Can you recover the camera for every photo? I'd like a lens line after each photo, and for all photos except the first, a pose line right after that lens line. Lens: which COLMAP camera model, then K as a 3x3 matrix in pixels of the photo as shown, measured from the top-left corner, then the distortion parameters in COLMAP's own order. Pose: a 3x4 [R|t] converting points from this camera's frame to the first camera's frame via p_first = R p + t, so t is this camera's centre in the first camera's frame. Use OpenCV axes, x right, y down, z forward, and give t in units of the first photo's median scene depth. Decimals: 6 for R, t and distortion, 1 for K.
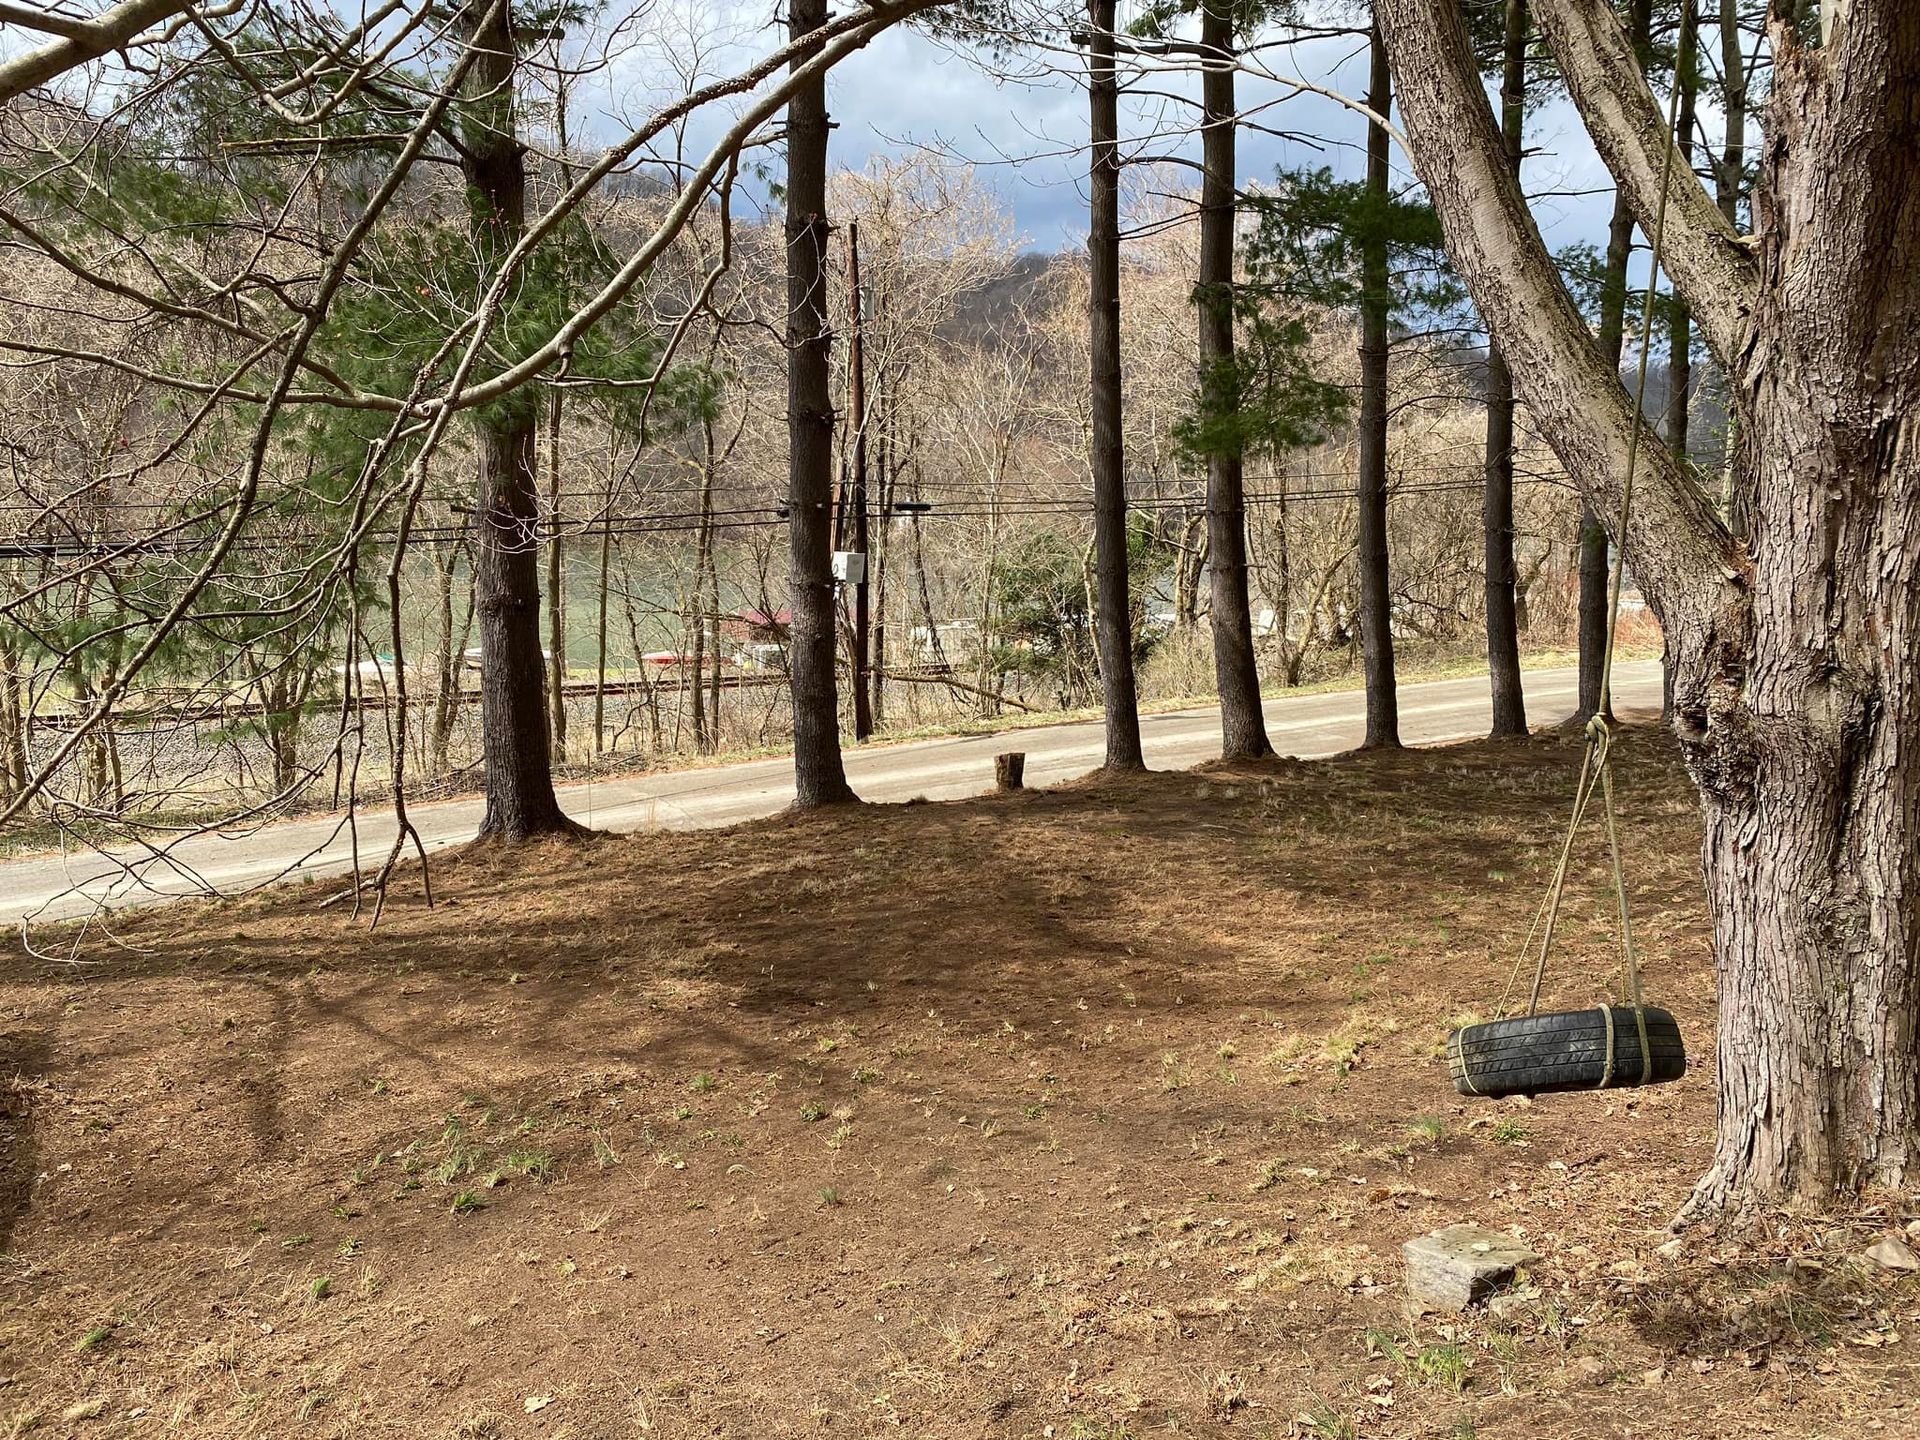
lens RADIAL K [[1553.4, 0, 960.0], [0, 1553.4, 720.0], [0, 0, 1]] dist [0.090729, -0.002827]
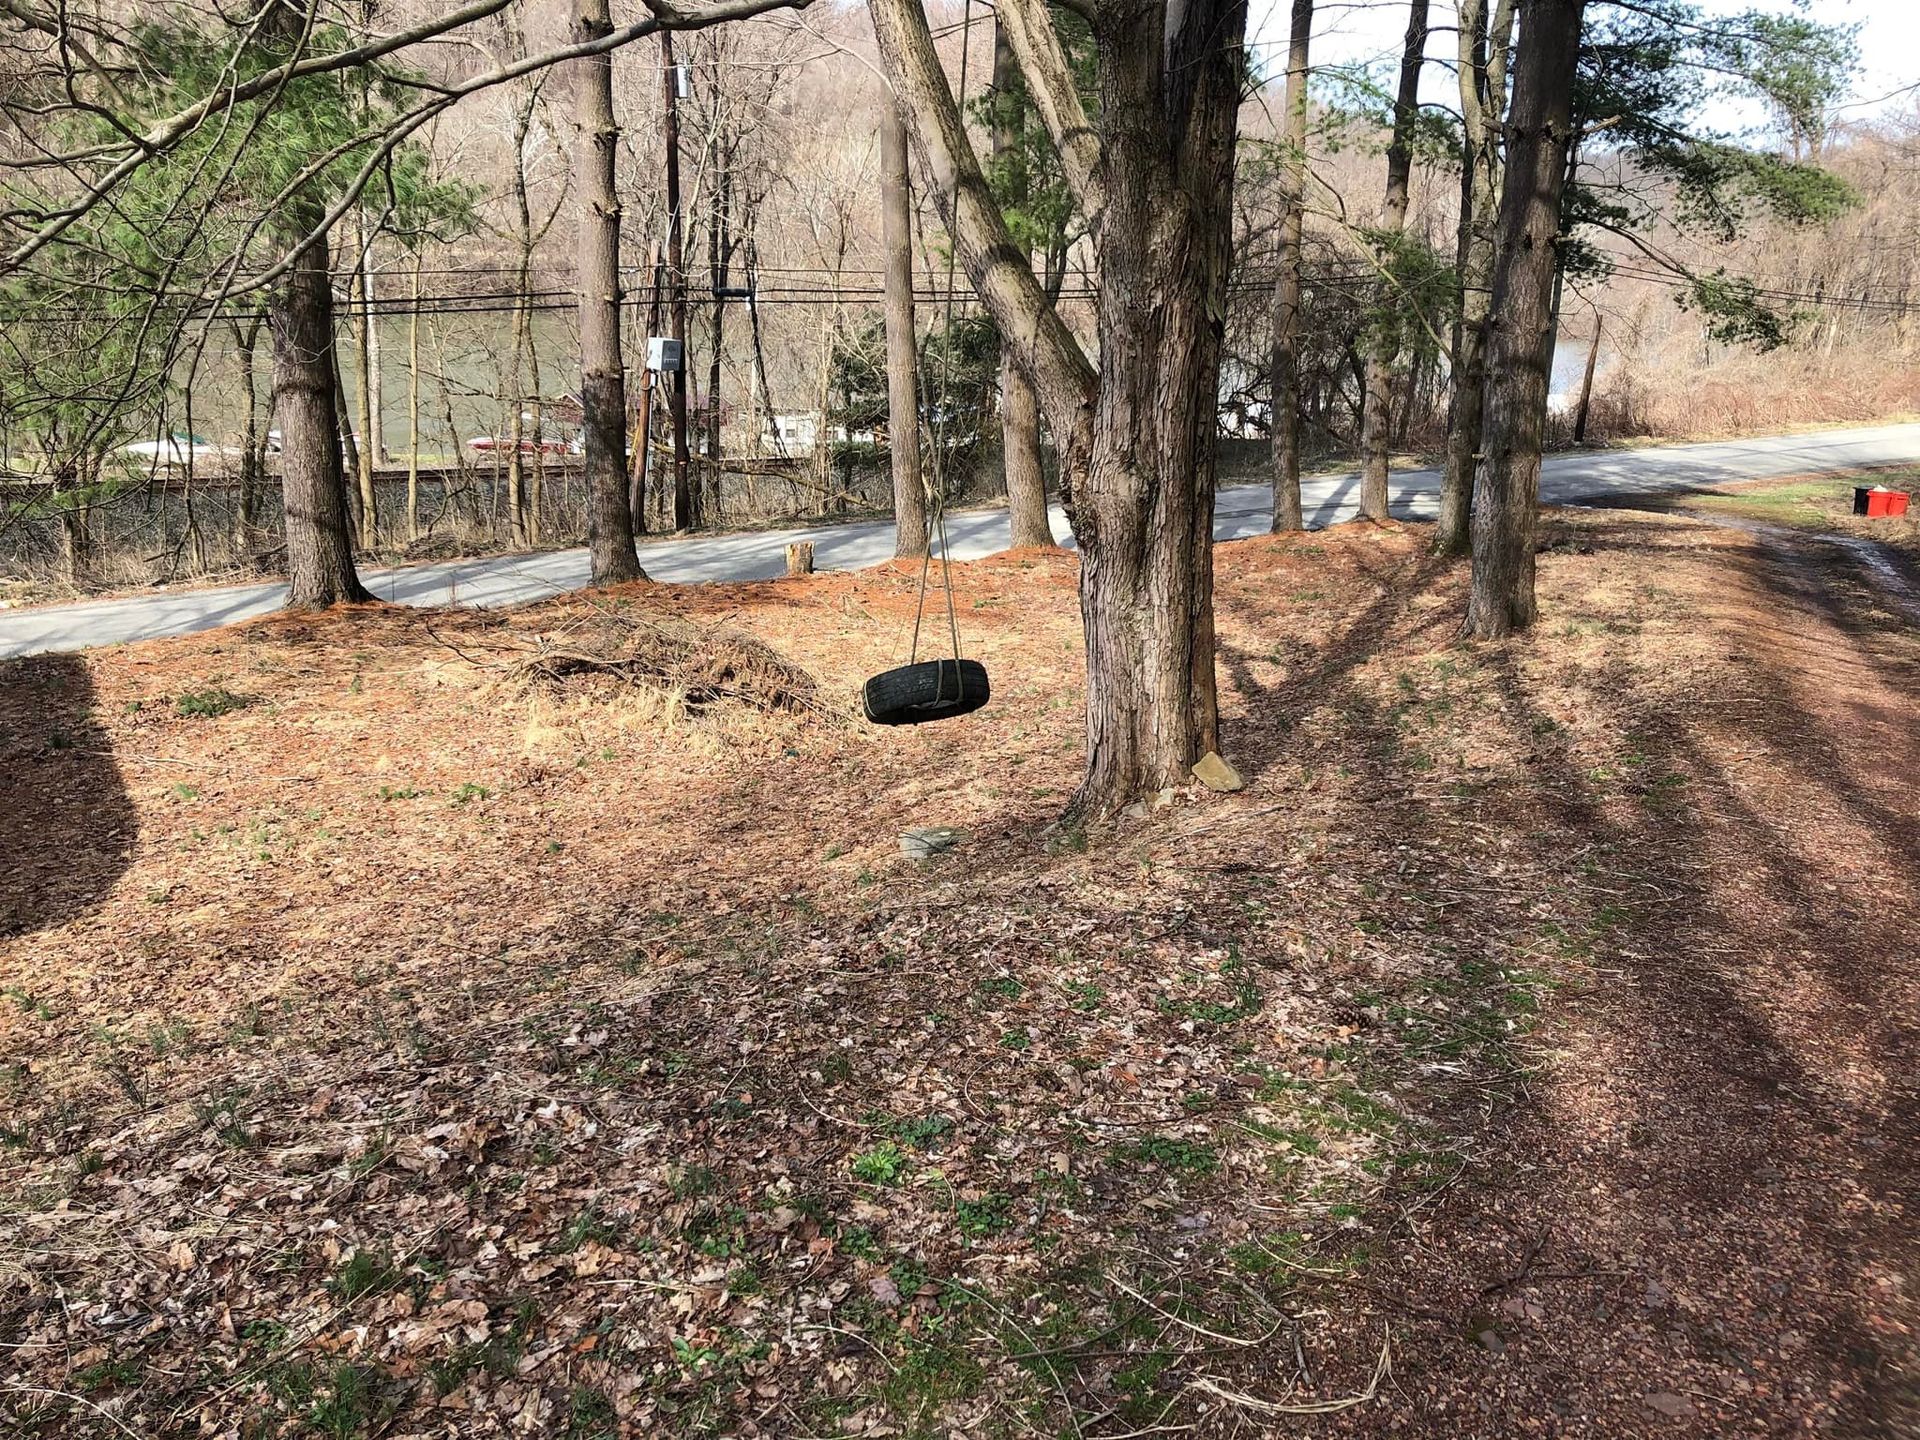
lens RADIAL K [[1595.6, 0, 960.0], [0, 1595.6, 720.0], [0, 0, 1]] dist [0.044477, 0.001138]
pose [[0.995517, 0.002062, 0.094560, 0.049416], [-0.013962, 0.992013, 0.125362, 0.005682], [-0.093546, -0.126121, 0.987594, -0.137743]]
